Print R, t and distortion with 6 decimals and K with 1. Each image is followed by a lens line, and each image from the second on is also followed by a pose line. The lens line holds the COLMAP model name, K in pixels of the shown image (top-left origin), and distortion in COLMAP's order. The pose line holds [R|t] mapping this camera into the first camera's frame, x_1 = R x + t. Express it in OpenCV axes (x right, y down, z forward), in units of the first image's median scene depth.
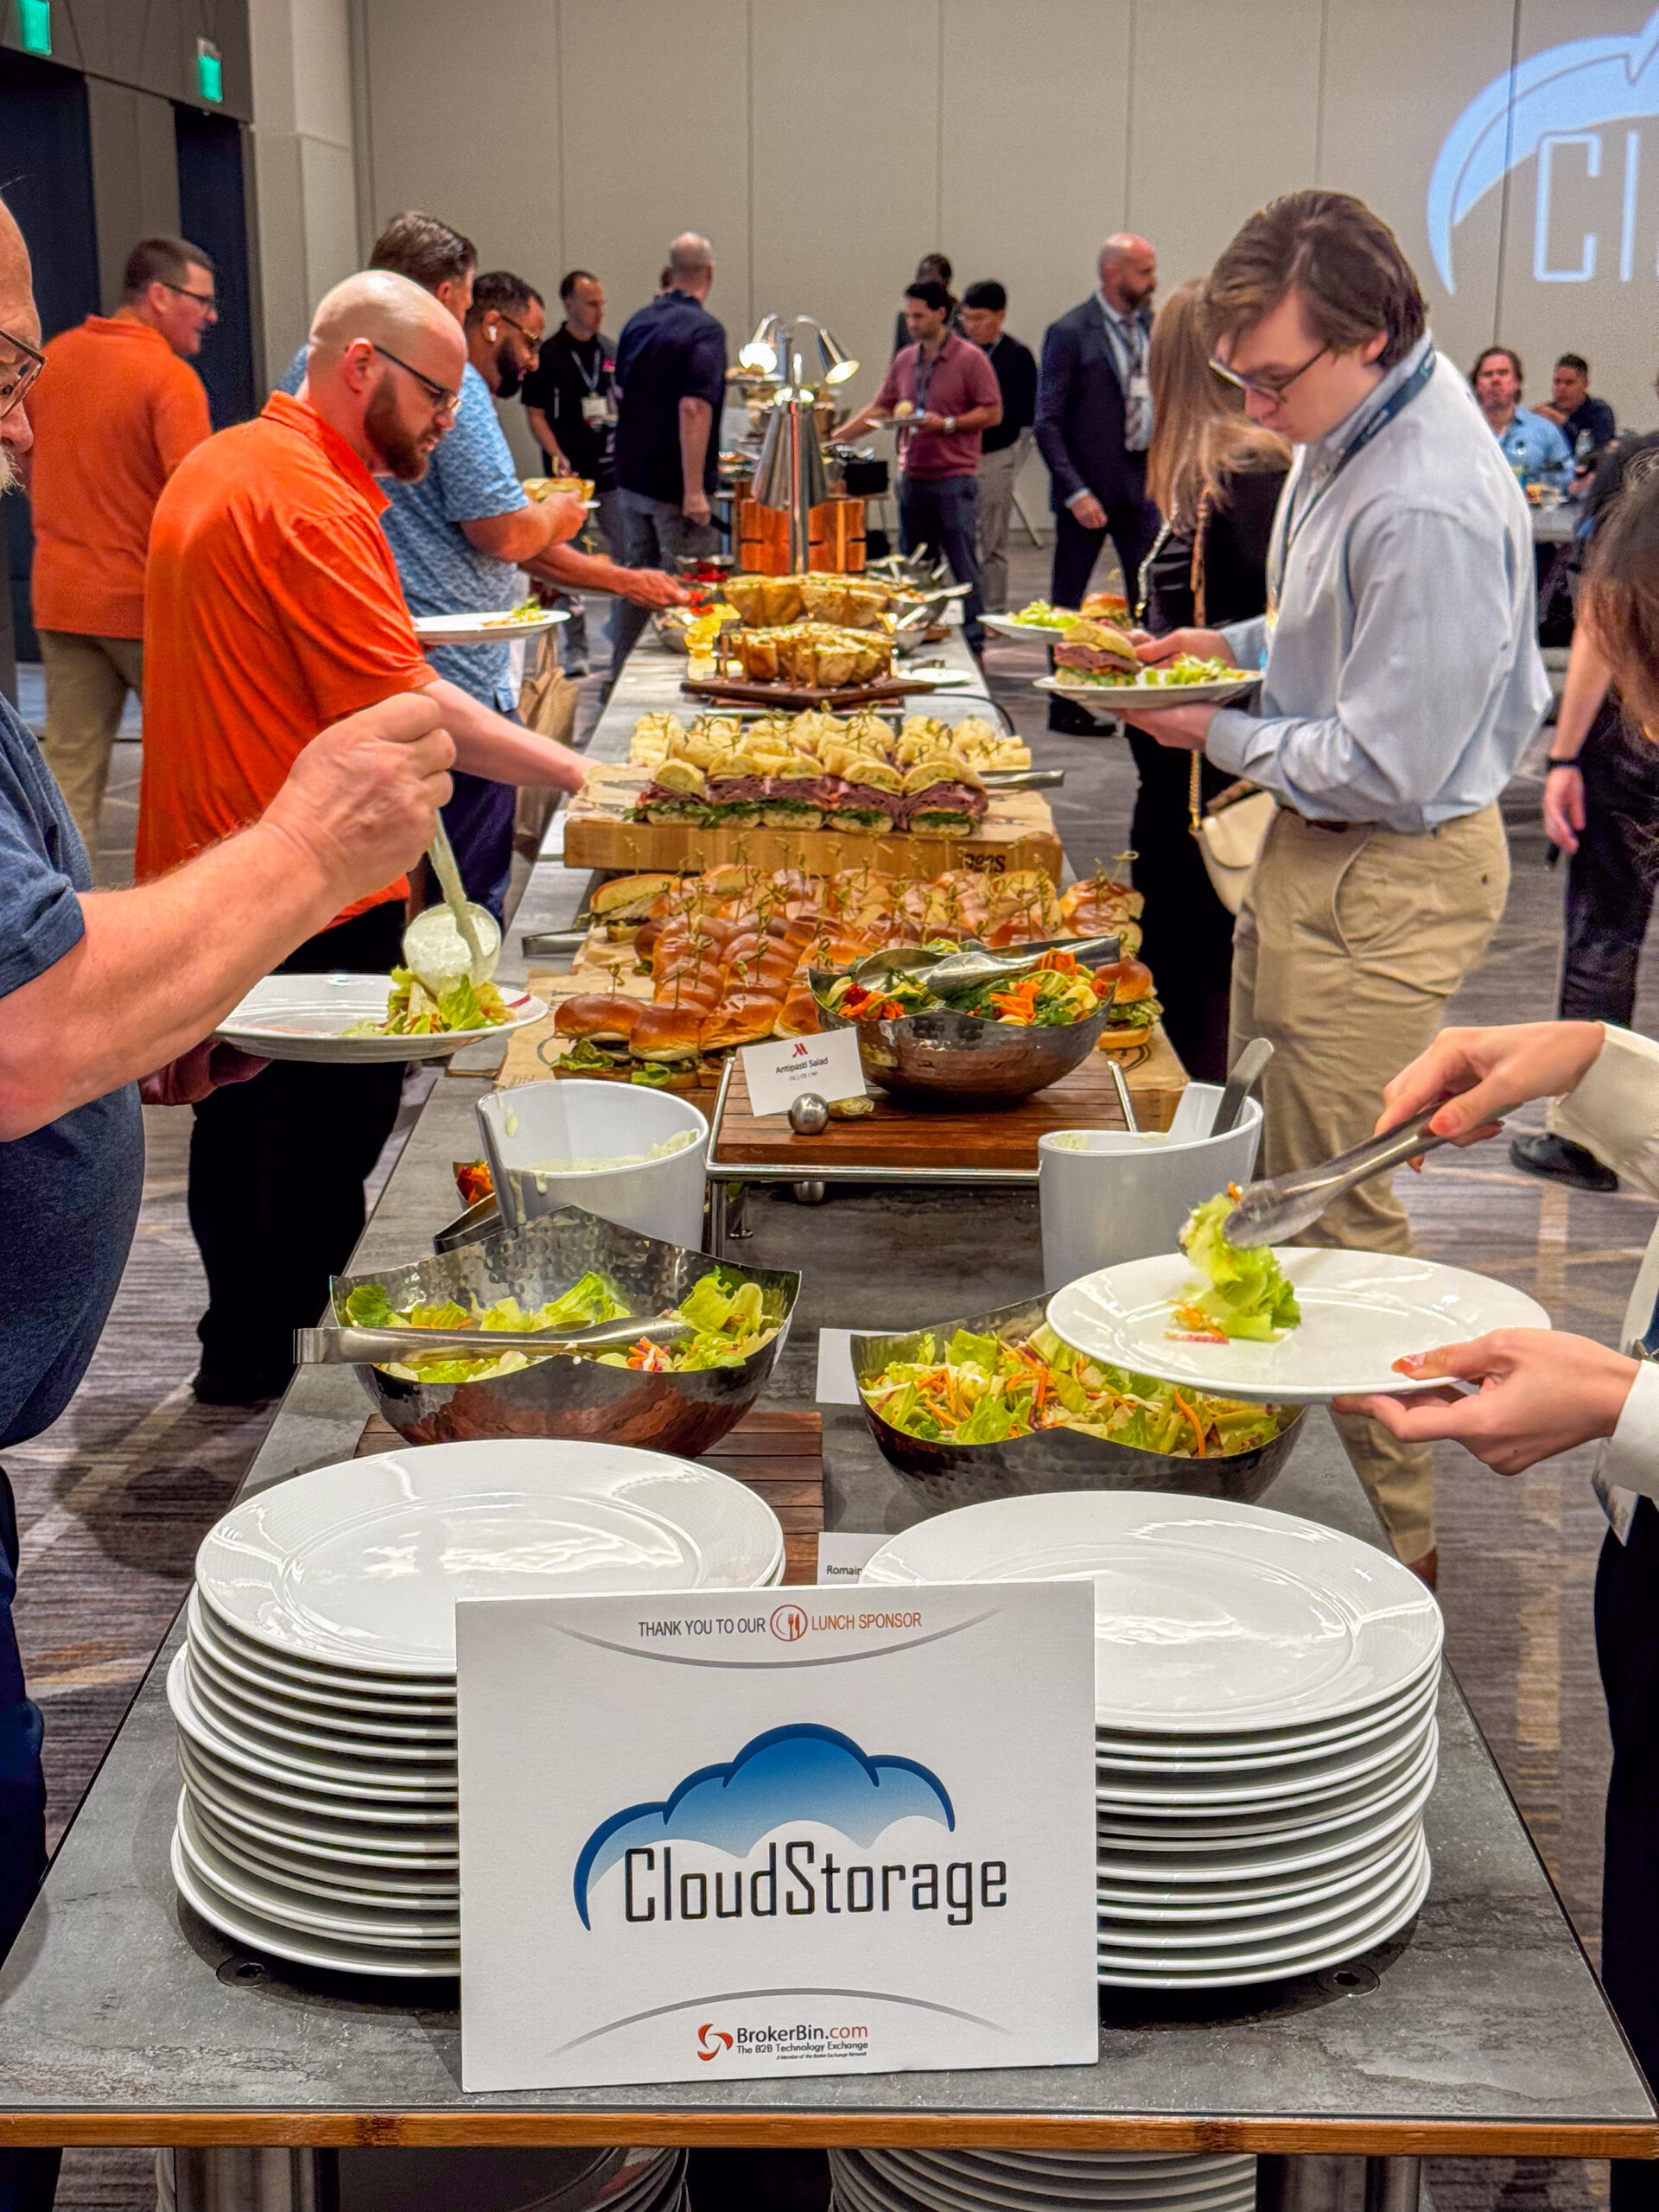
lens RADIAL K [[3089.4, 0, 837.9], [0, 3089.4, 1122.7], [0, 0, 1]] dist [0.109399, 0.000000]
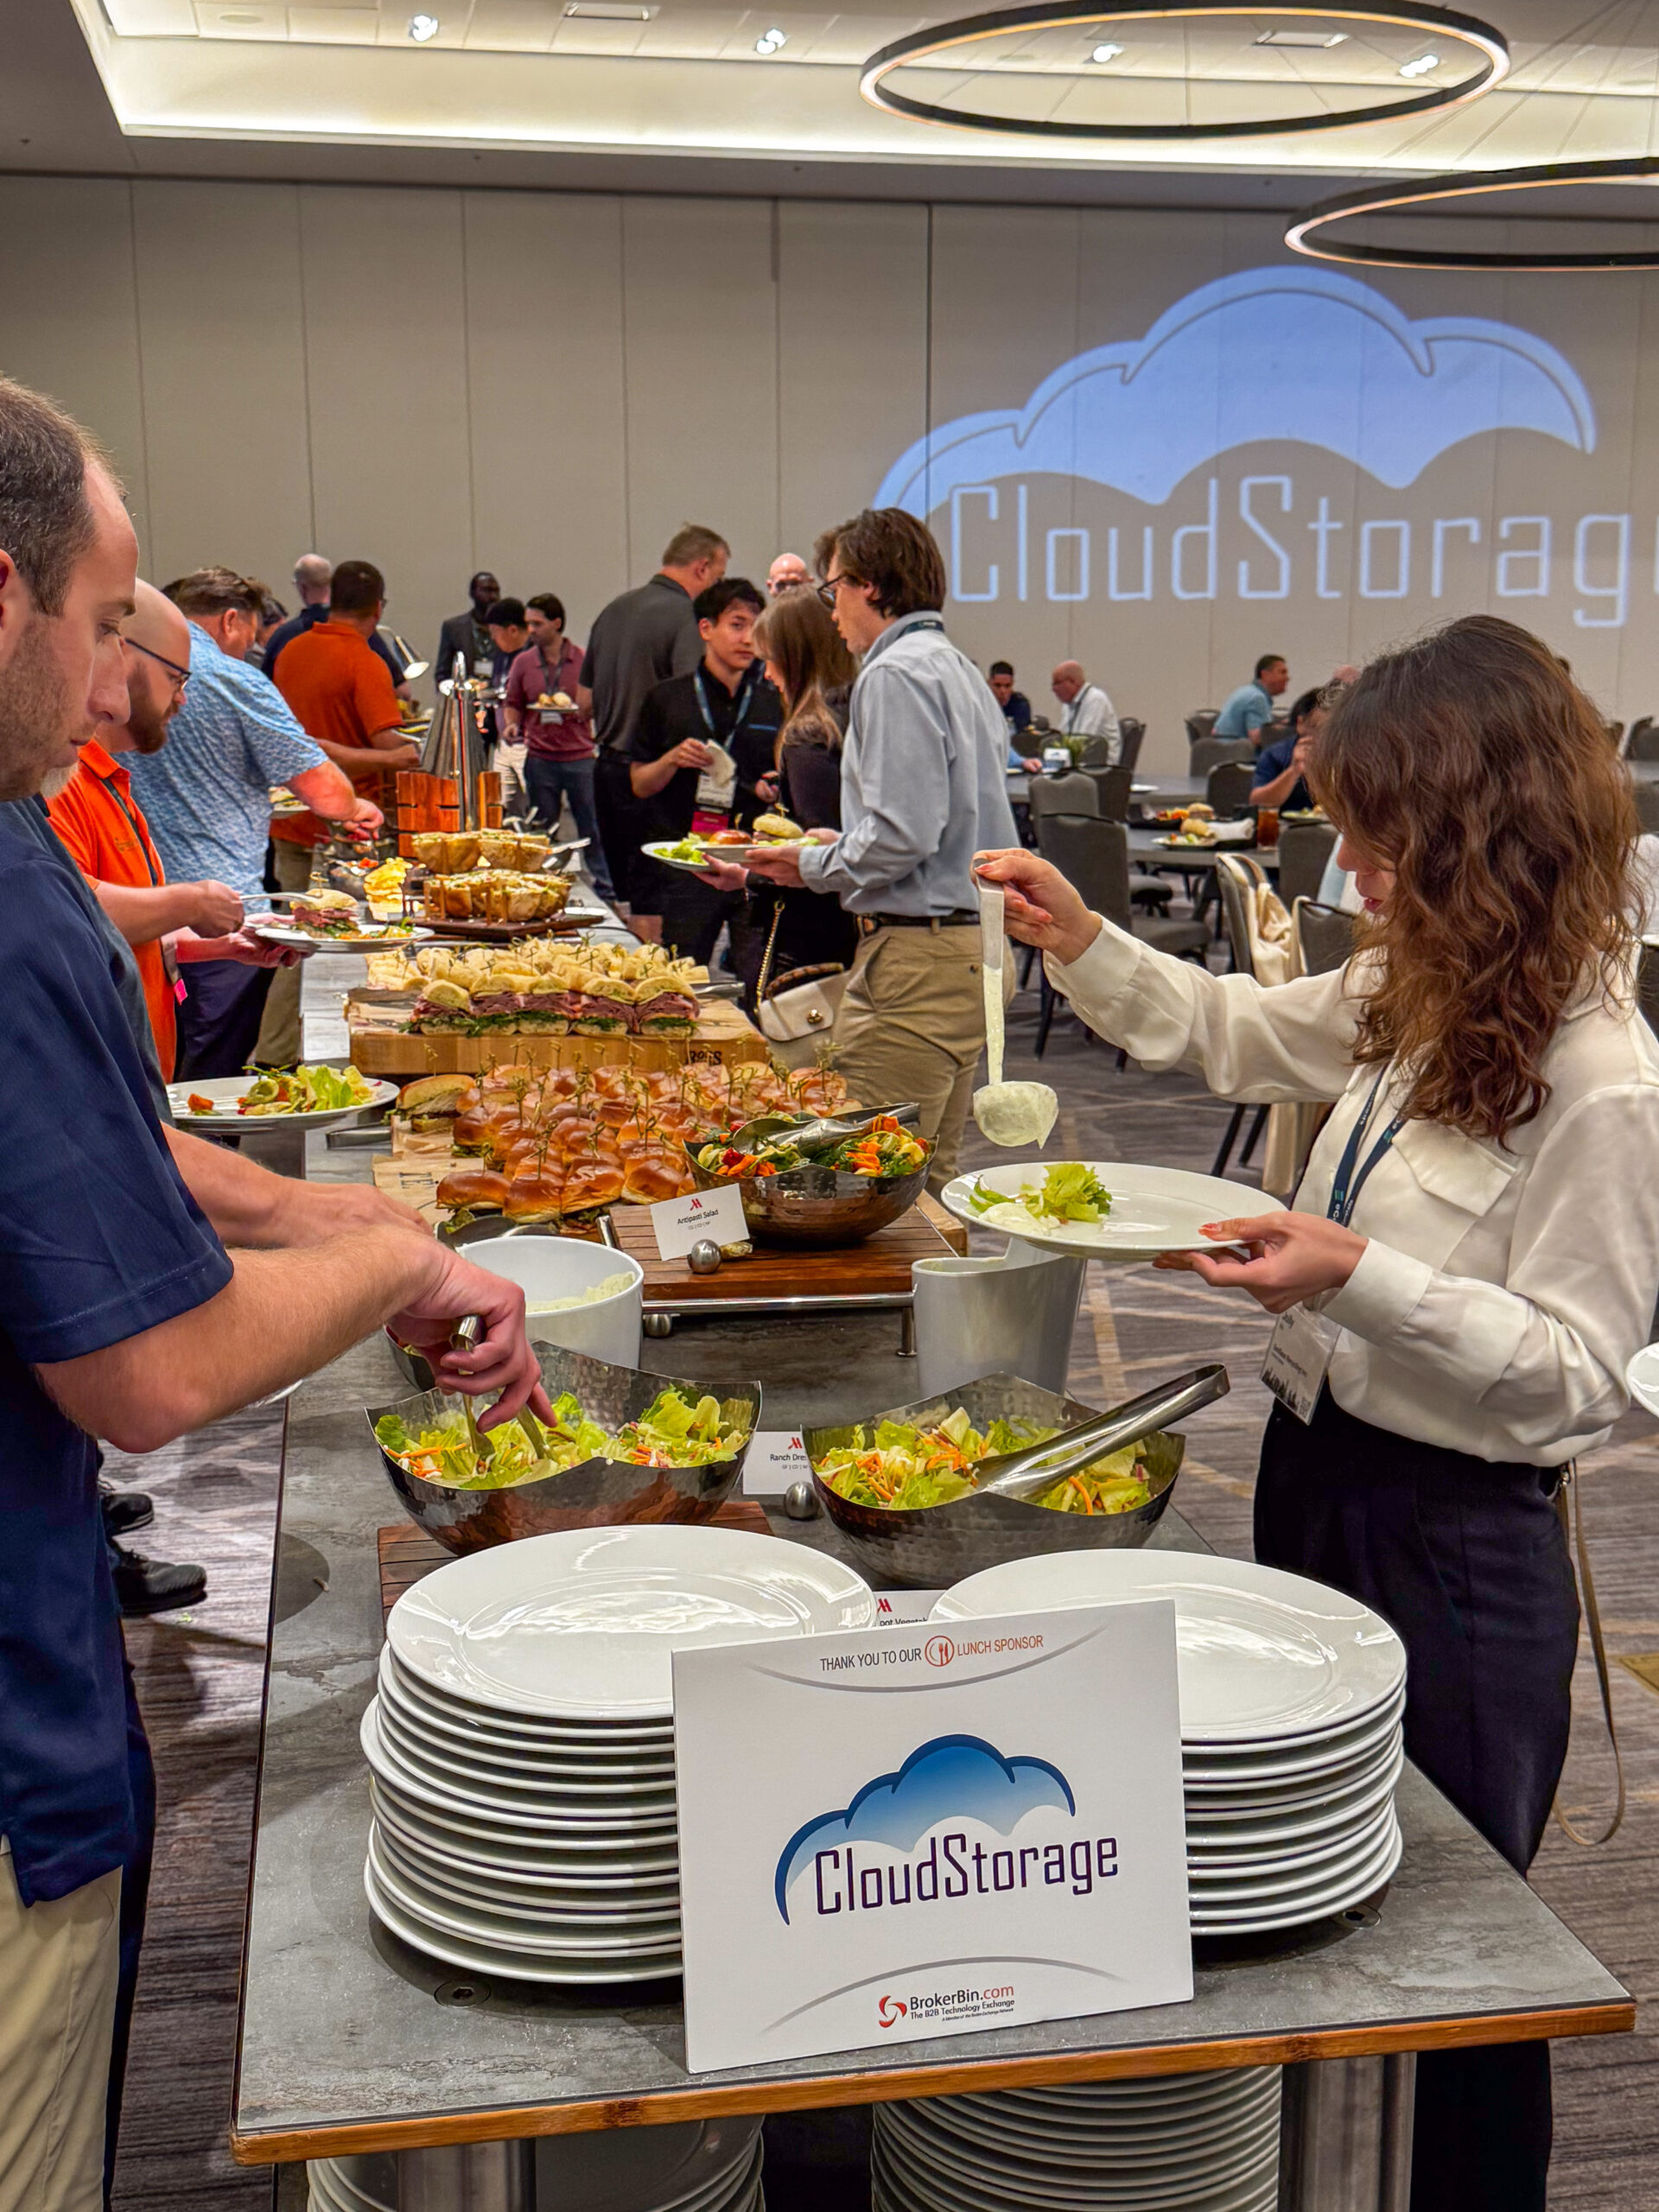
lens RADIAL K [[2584.7, 0, 839.4], [0, 2584.7, 1115.5], [0, 0, 1]] dist [0.087988, 0.000000]
pose [[0.984433, -0.039172, 0.171337, -0.154852], [0.050593, 0.996743, -0.062806, 0.009876], [-0.168319, 0.070497, 0.983209, -0.005086]]
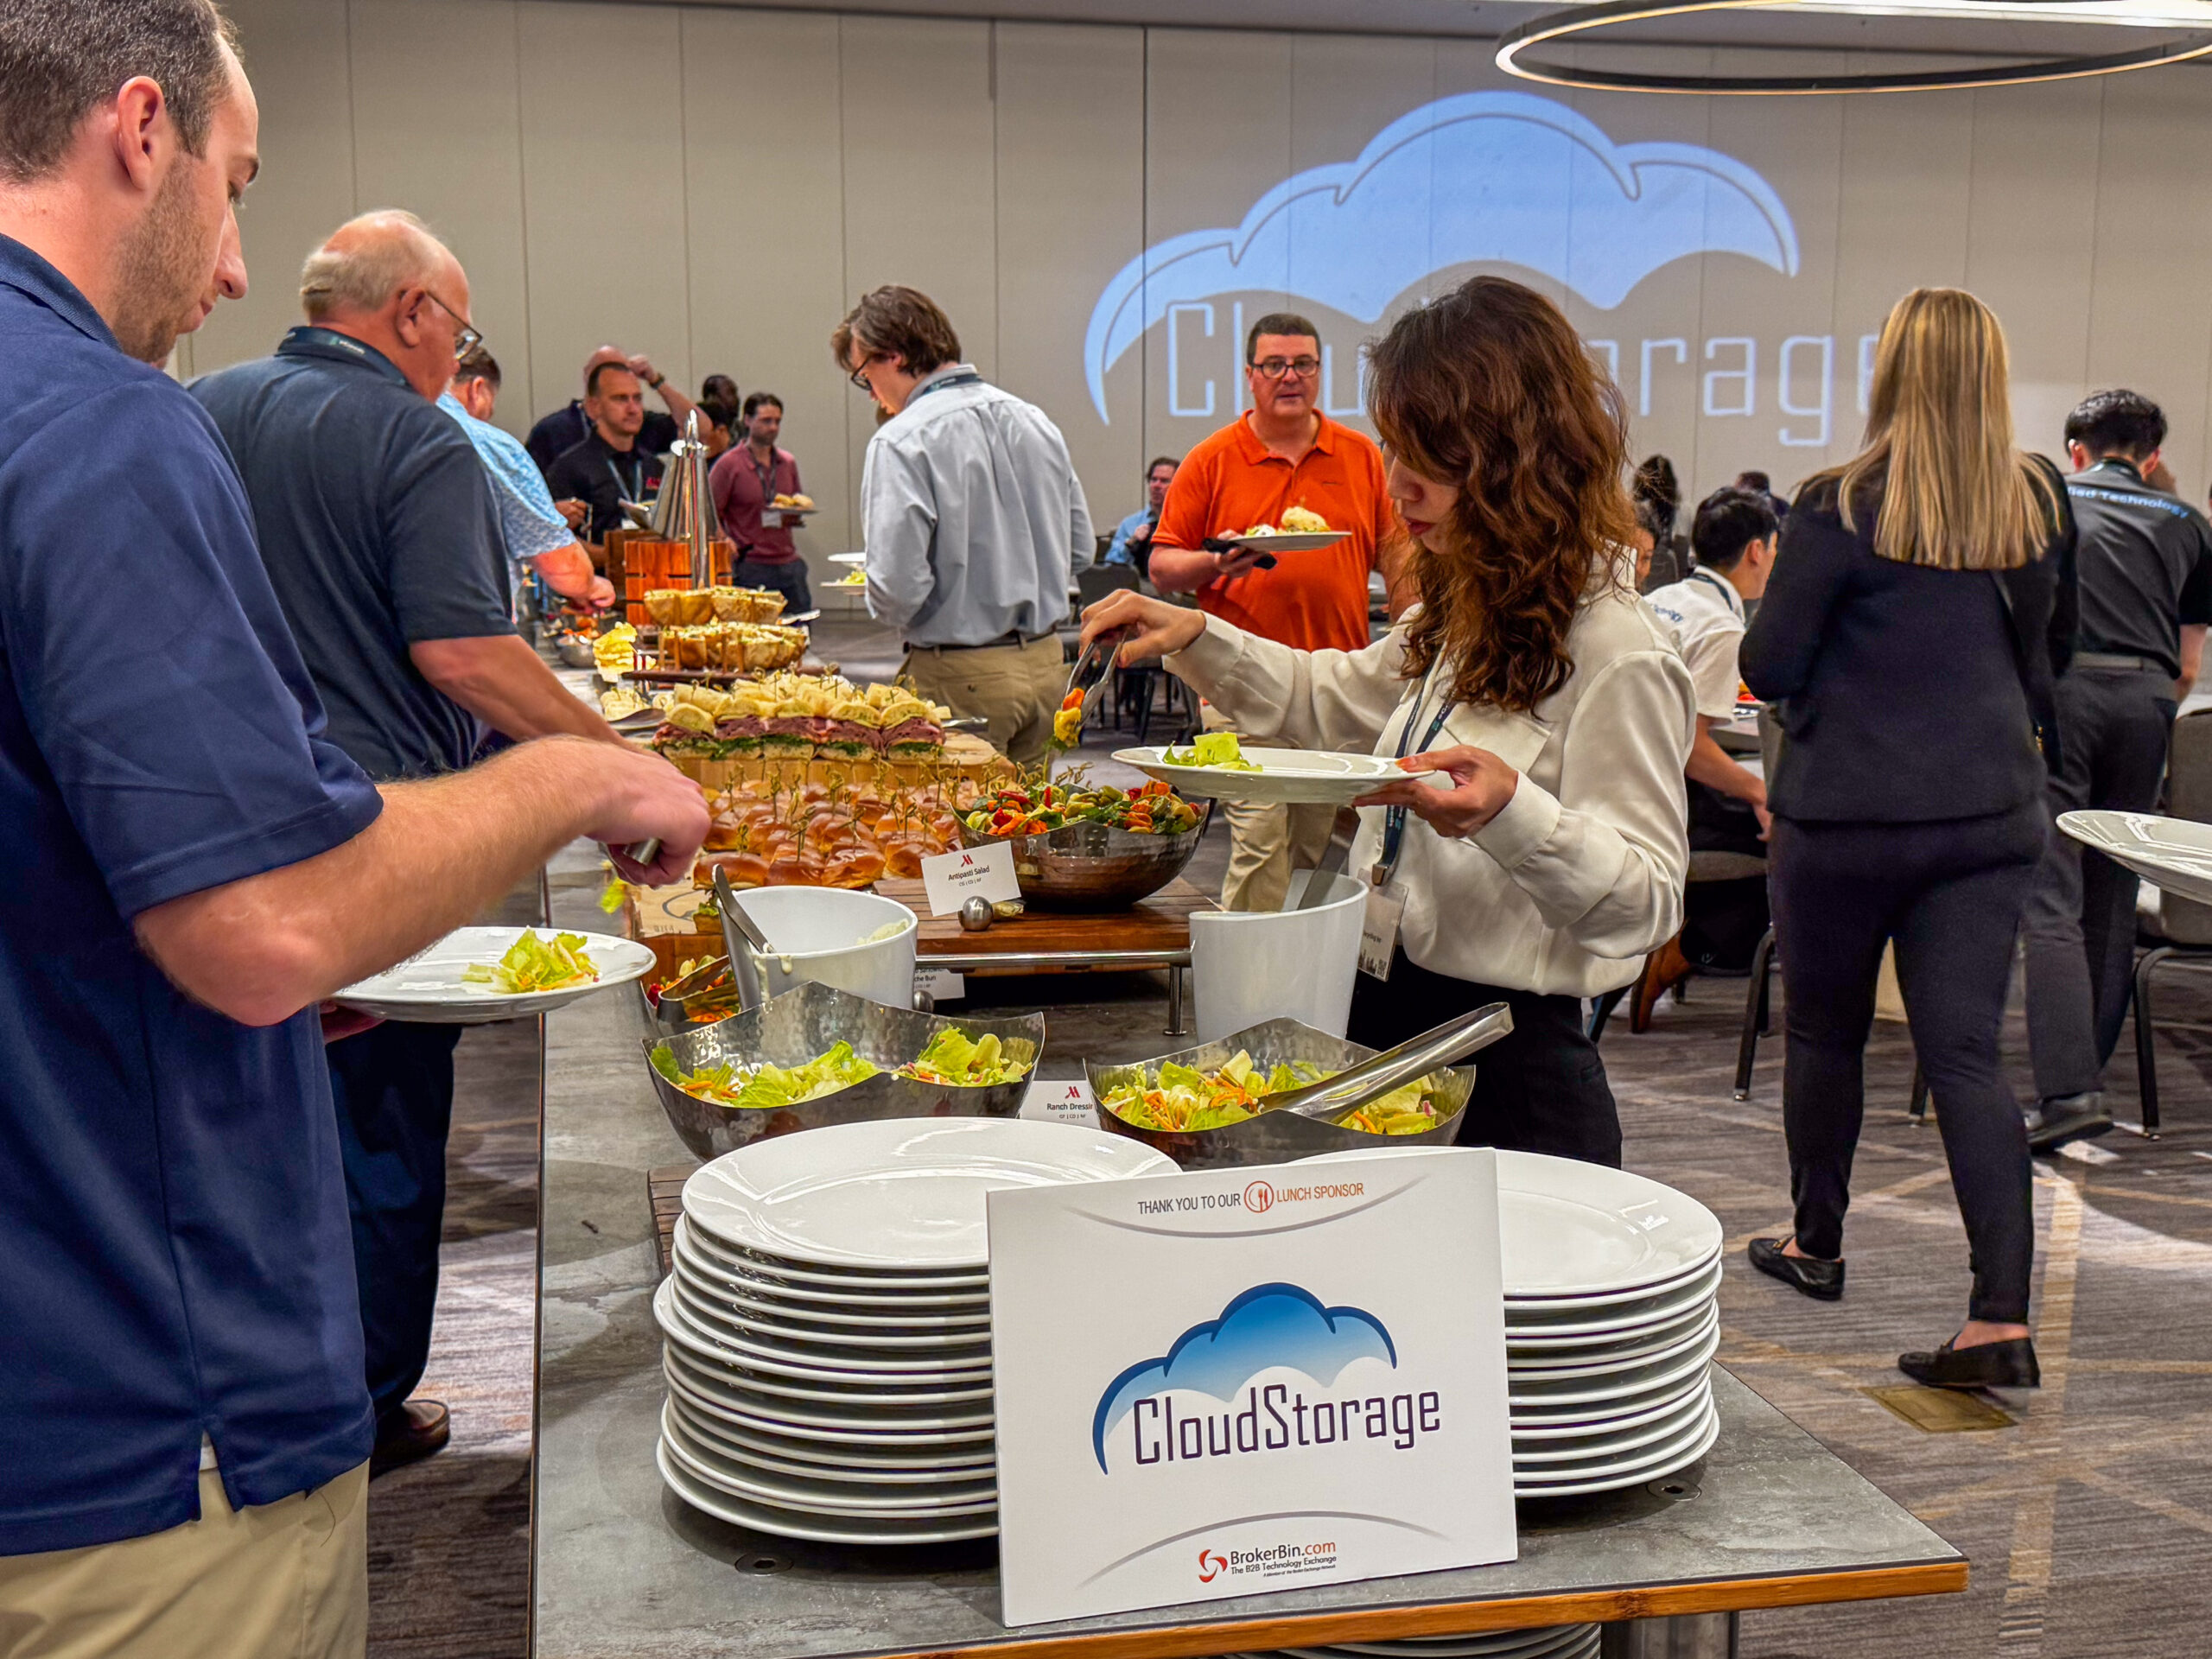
lens RADIAL K [[2584.7, 0, 1144.0], [0, 2584.7, 849.5], [0, 0, 1]] dist [0.087988, 0.000000]
pose [[0.977748, -0.034760, 0.206884, -0.181777], [0.055546, 0.993876, -0.095527, 0.085697], [-0.202296, 0.104893, 0.973691, 0.023278]]
